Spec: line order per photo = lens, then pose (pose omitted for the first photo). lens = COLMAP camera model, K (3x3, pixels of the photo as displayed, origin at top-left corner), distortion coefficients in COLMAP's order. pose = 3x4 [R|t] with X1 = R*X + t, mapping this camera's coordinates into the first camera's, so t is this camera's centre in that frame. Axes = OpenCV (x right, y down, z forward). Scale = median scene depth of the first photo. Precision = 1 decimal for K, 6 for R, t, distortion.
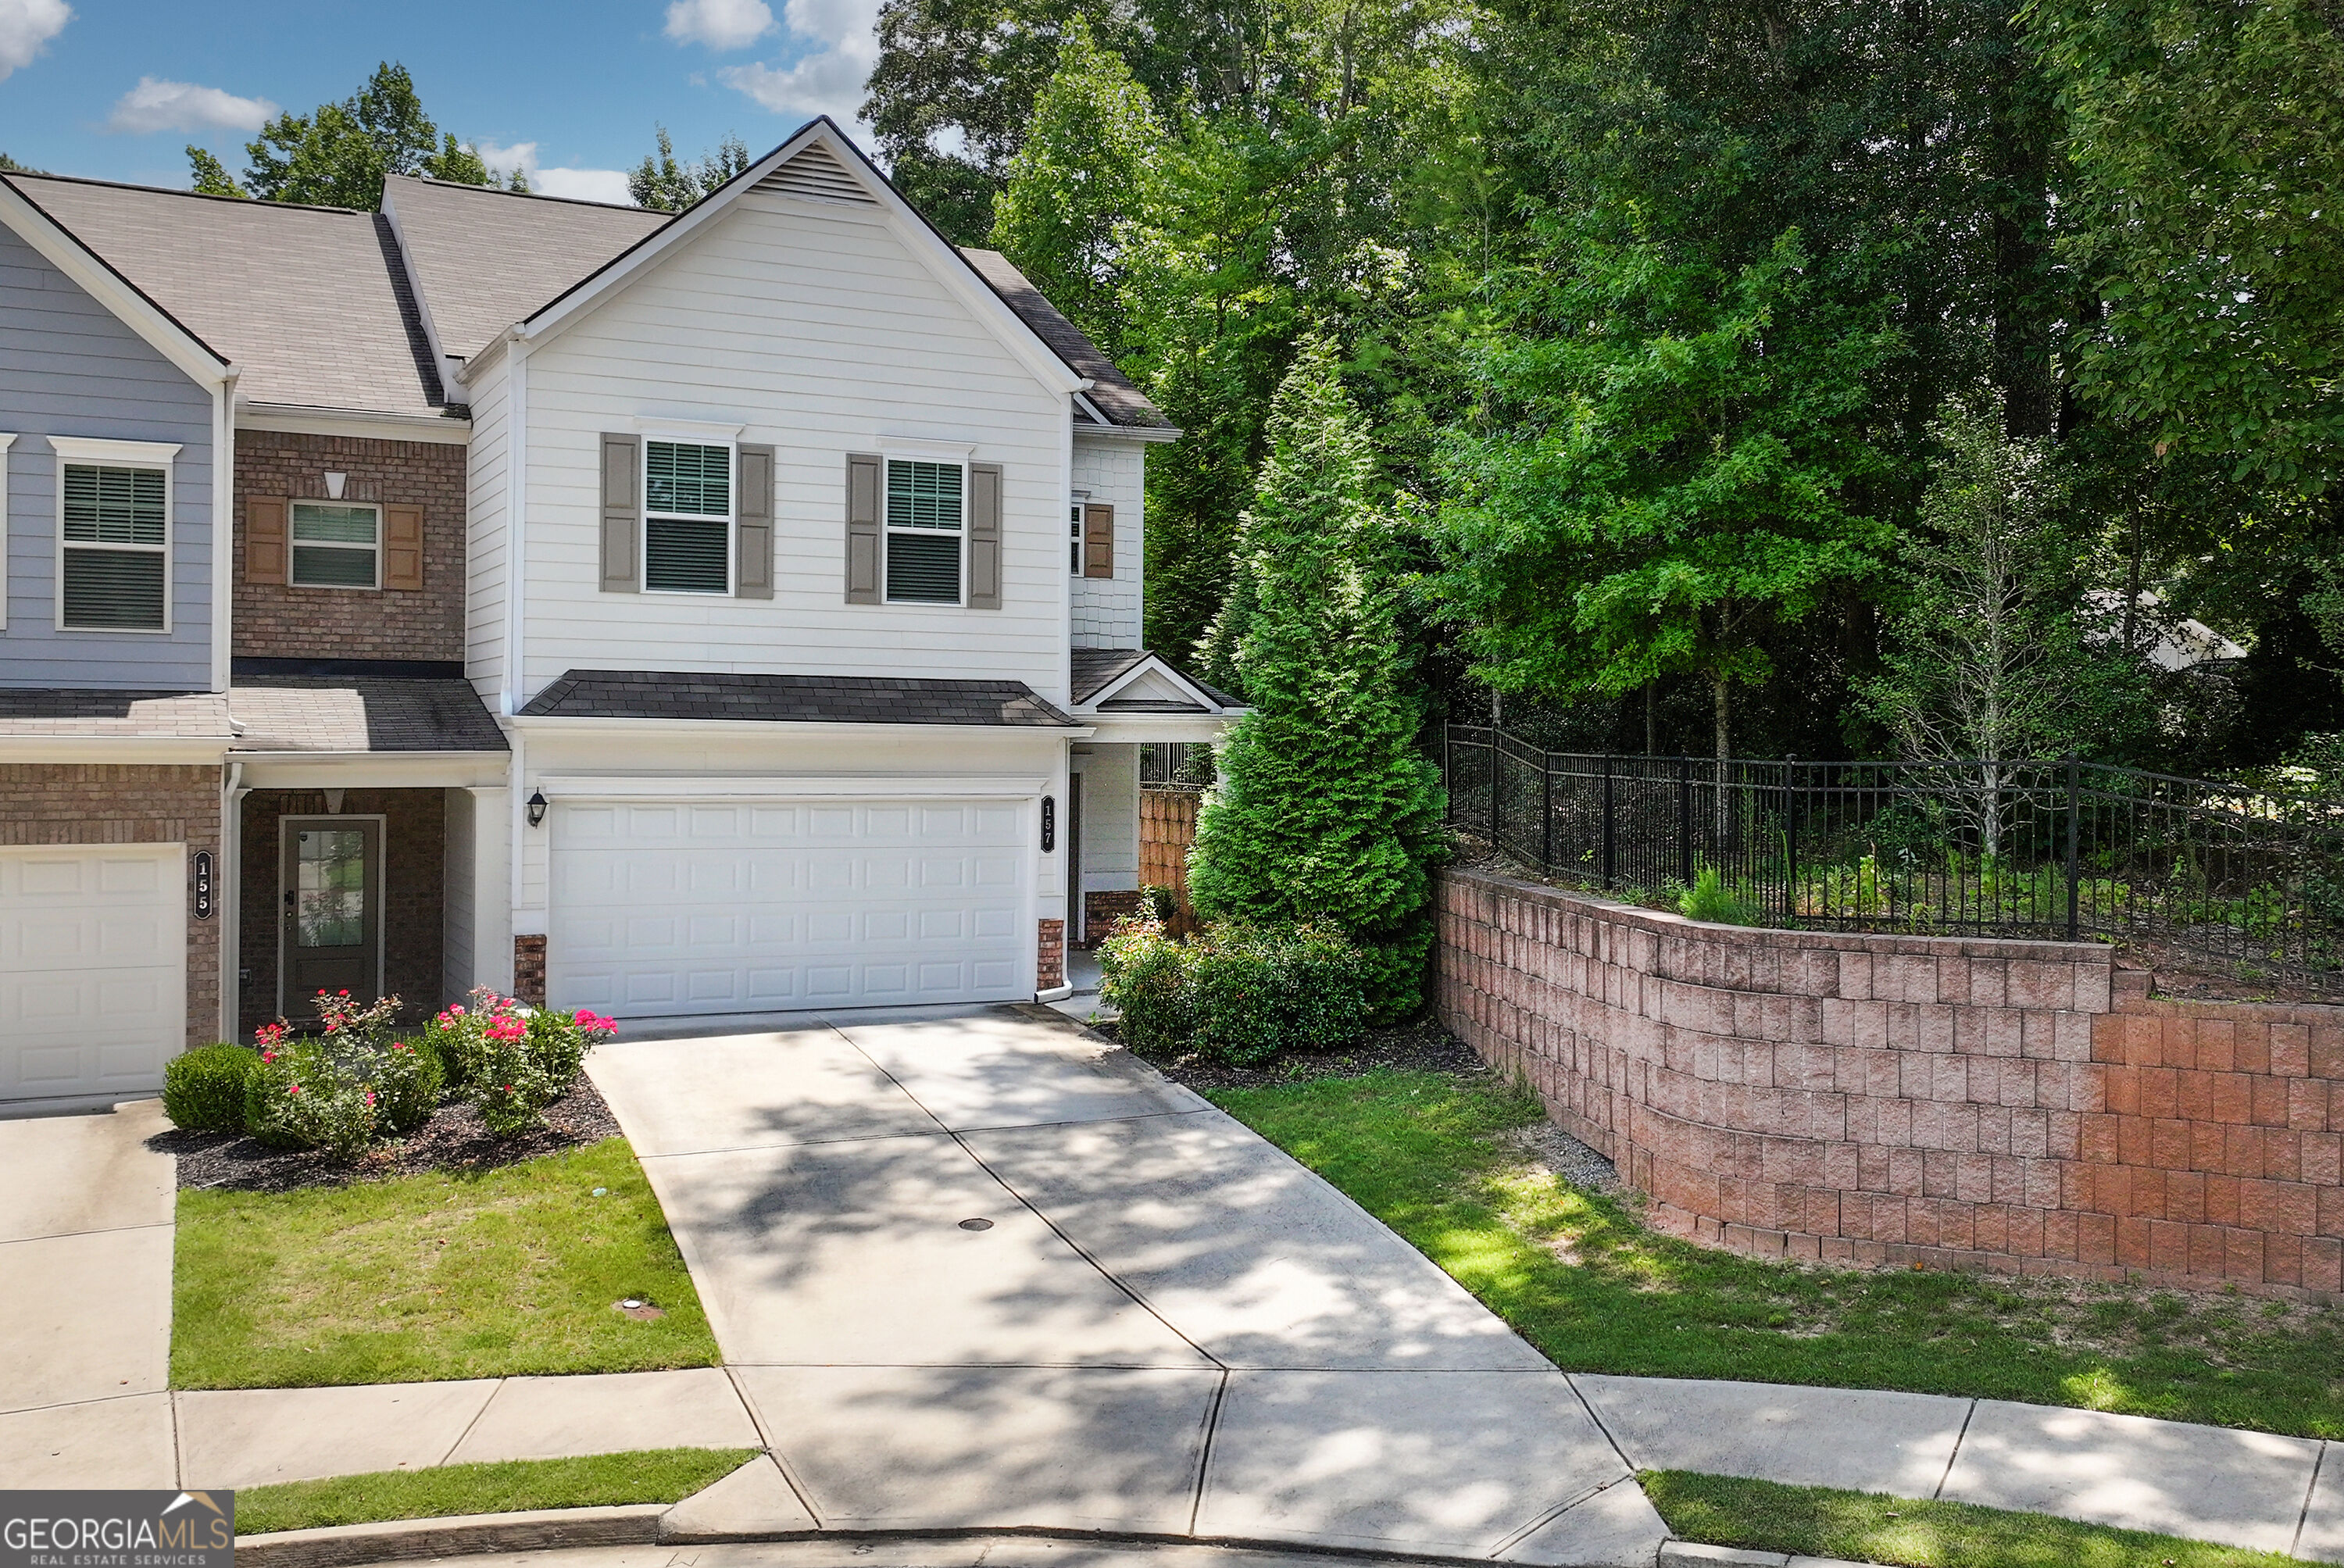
lens RADIAL K [[1864.5, 0, 1243.9], [0, 1864.5, 770.2], [0, 0, 1]] dist [0.044587, 0.000364]
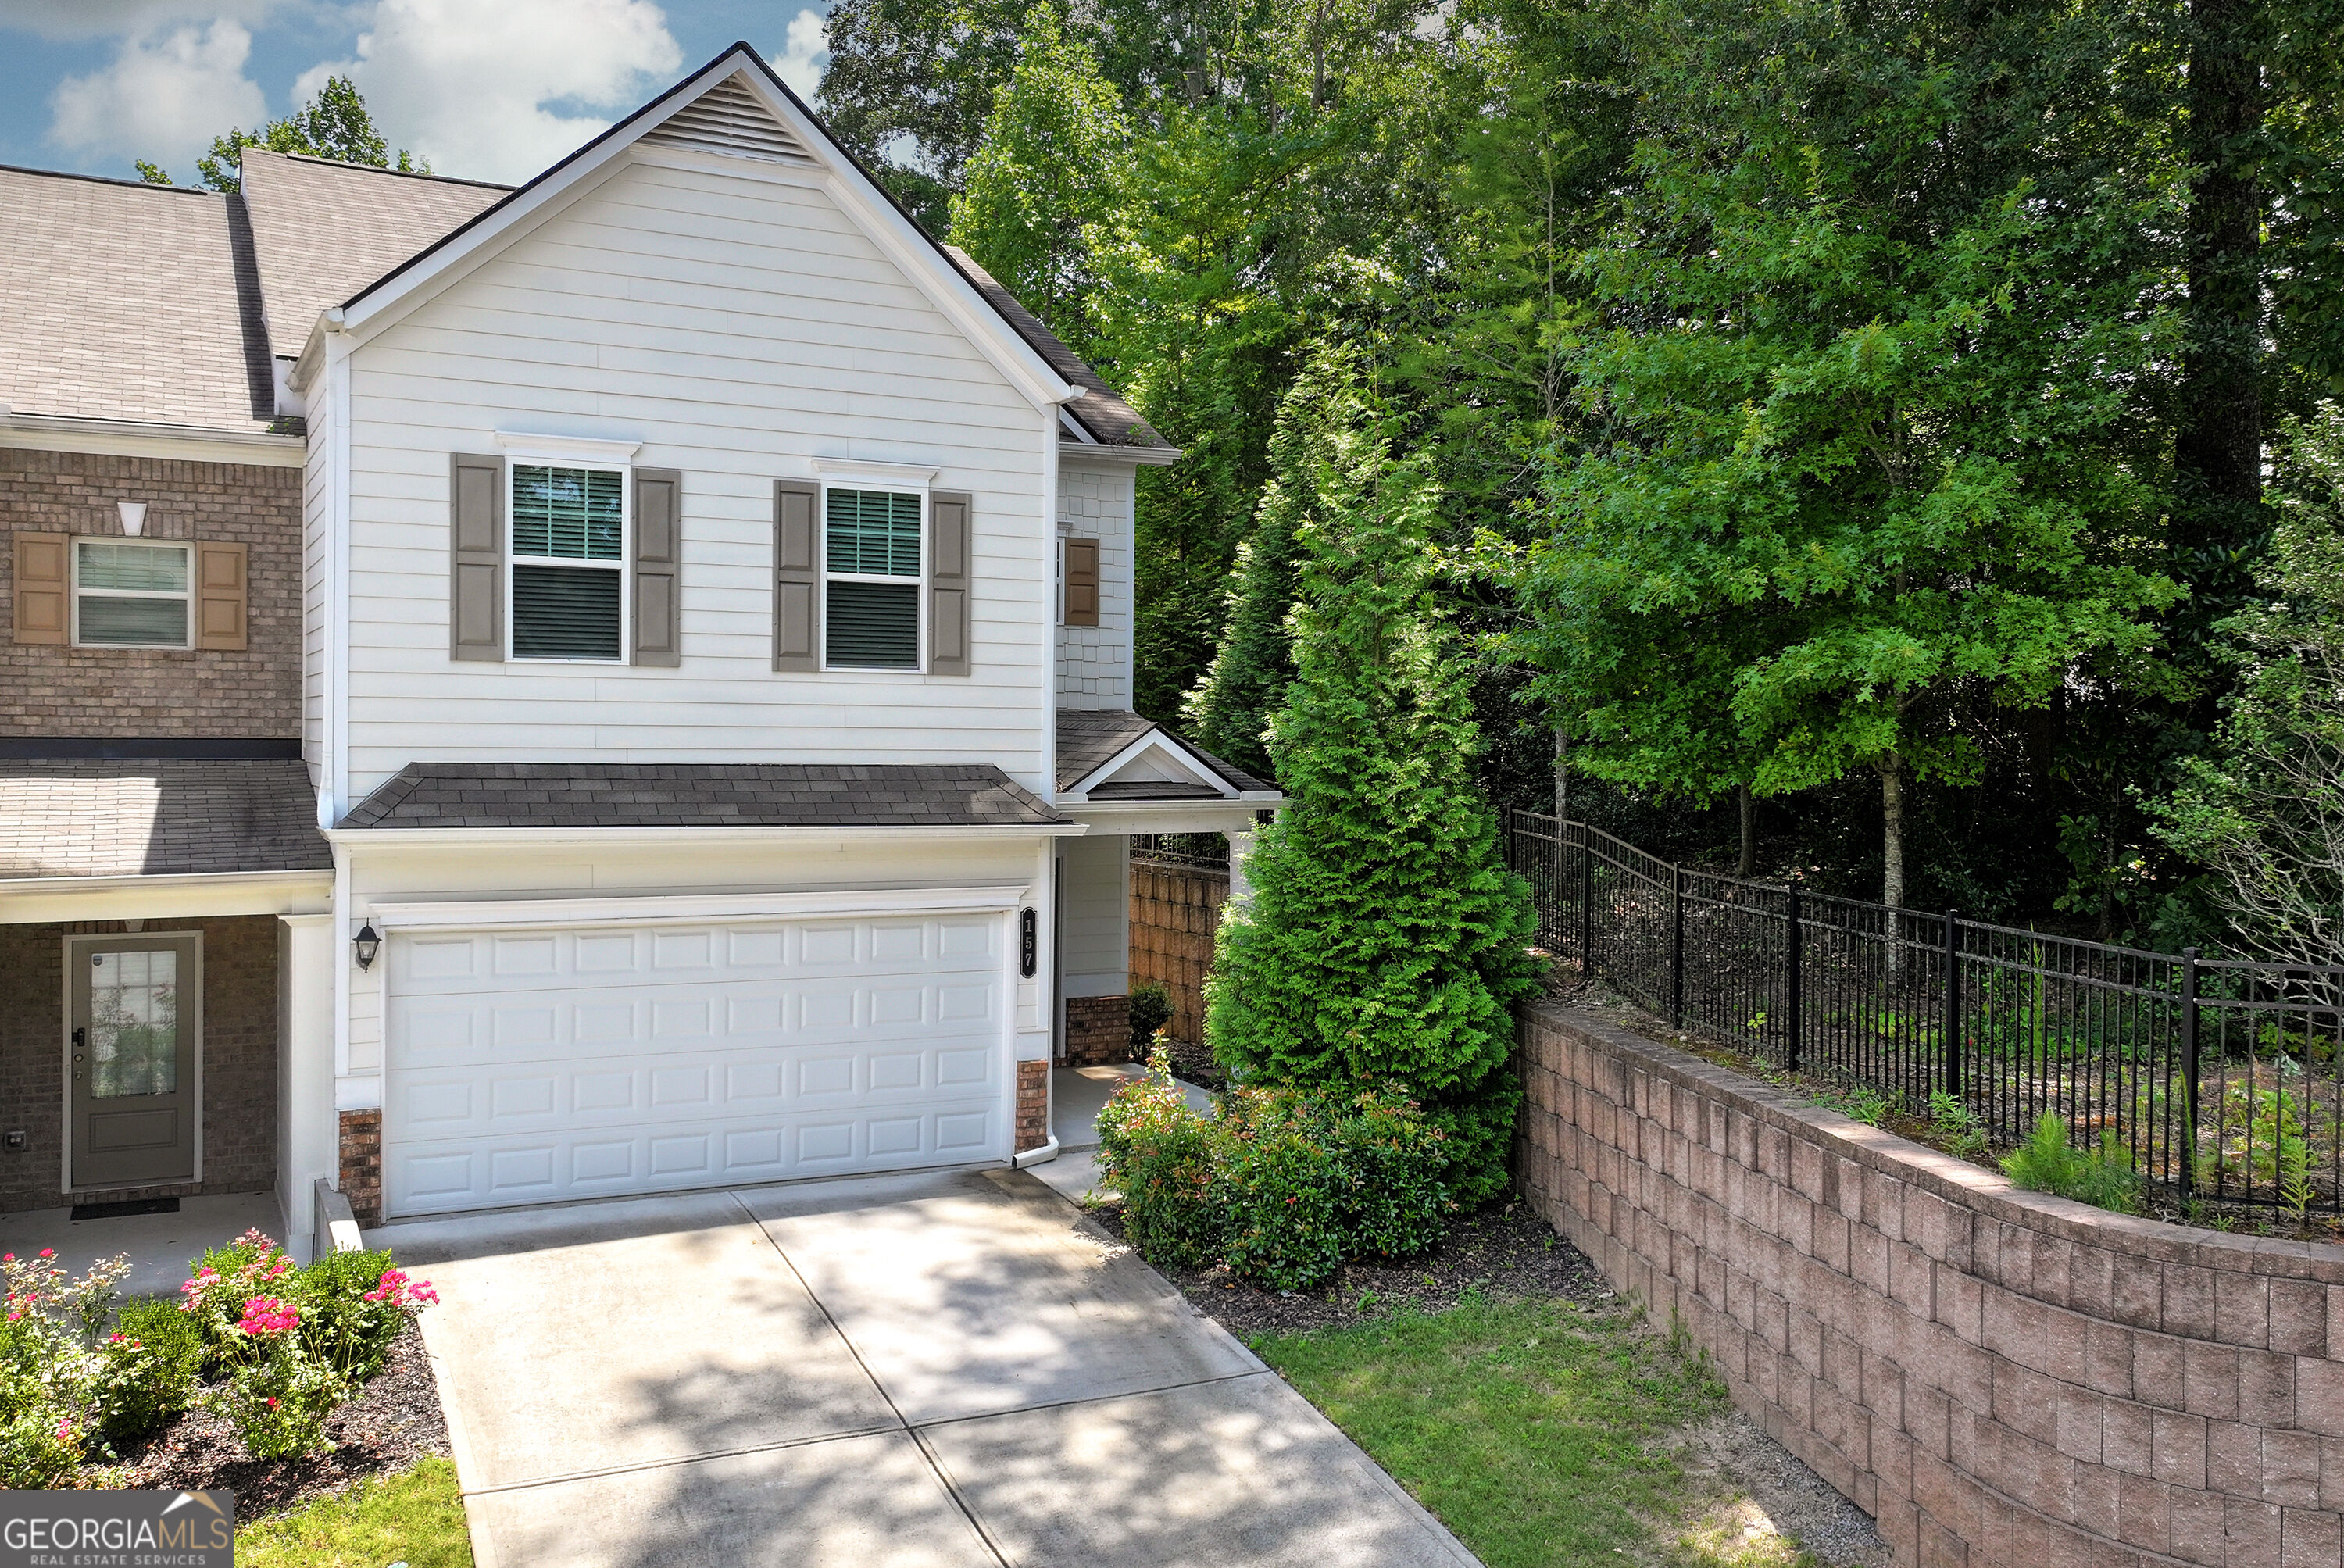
lens RADIAL K [[1665.5, 0, 1172.0], [0, 1665.5, 784.0], [0, 0, 1]] dist [0.030893, -0.000733]
pose [[0.999991, 0.000787, 0.004209, -0.050190], [-0.000865, 0.999828, 0.018515, -0.056958], [-0.004194, -0.018518, 0.999820, 0.307451]]
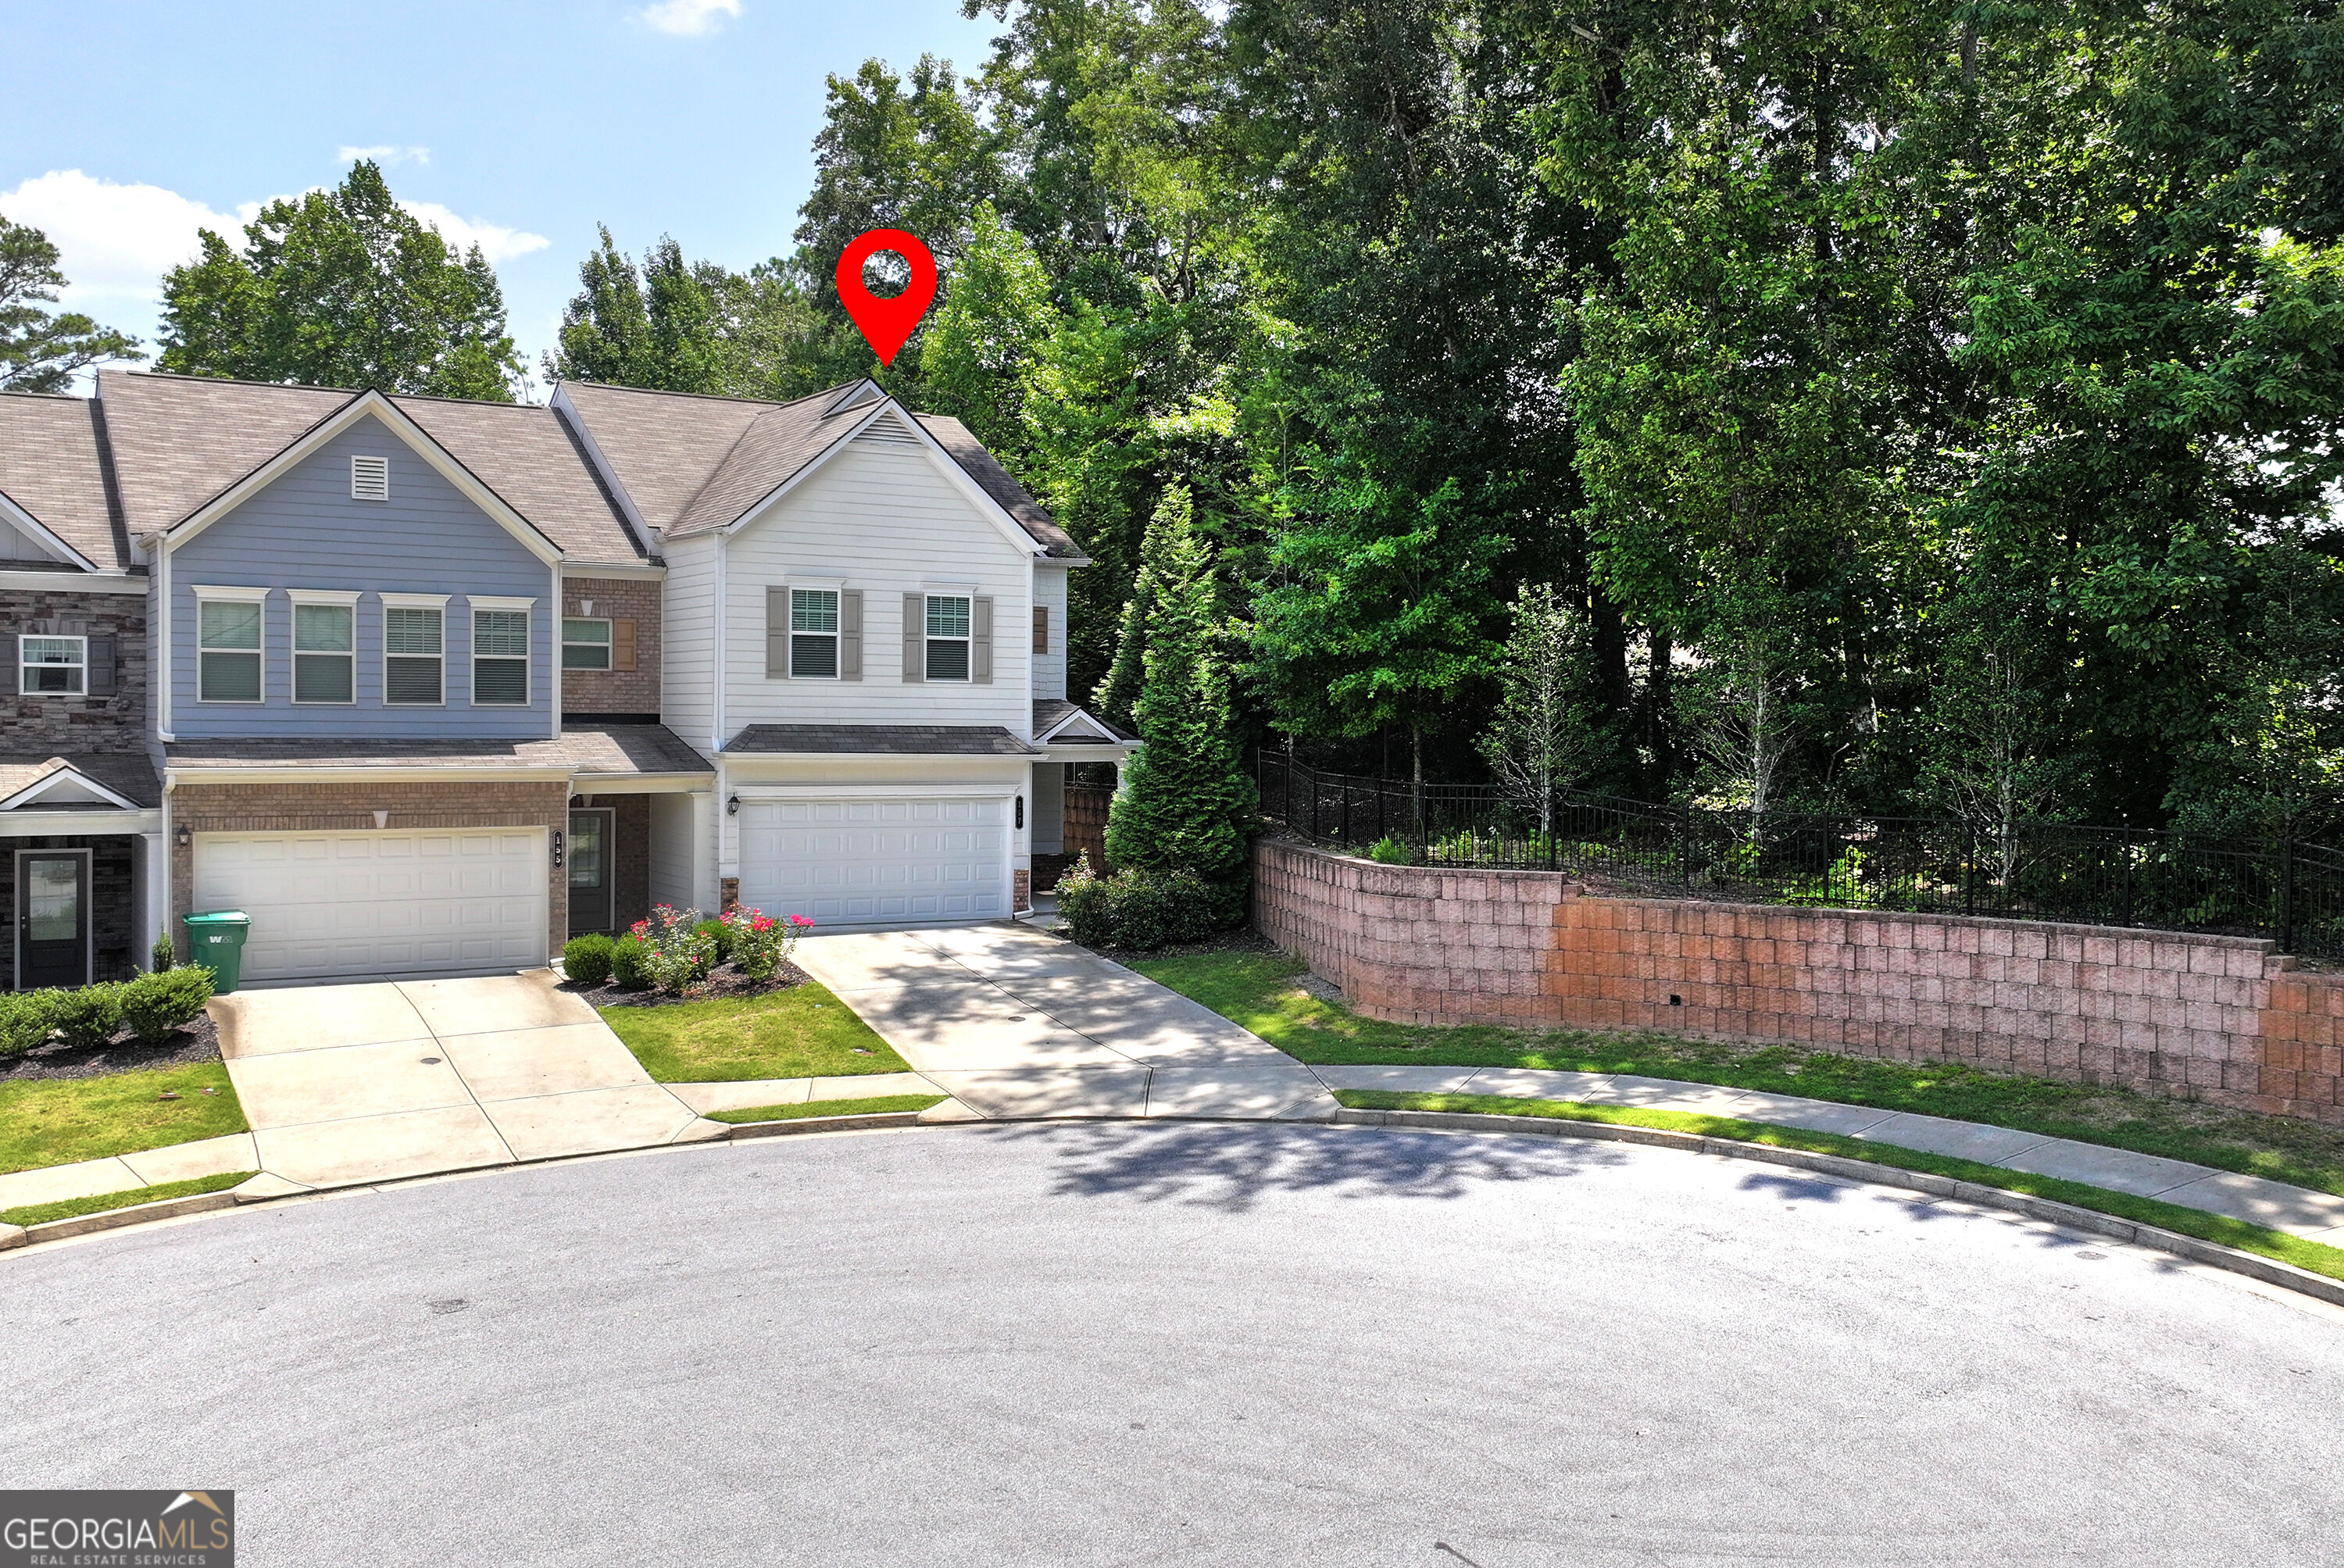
lens RADIAL K [[1978.7, 0, 1172.3], [0, 1978.7, 750.9], [0, 0, 1]] dist [0.089903, 0.000405]
pose [[0.998422, -0.000123, 0.056157, -0.073640], [-0.000165, 0.999987, 0.005126, -0.037835], [-0.056157, -0.005128, 0.998409, -0.827428]]
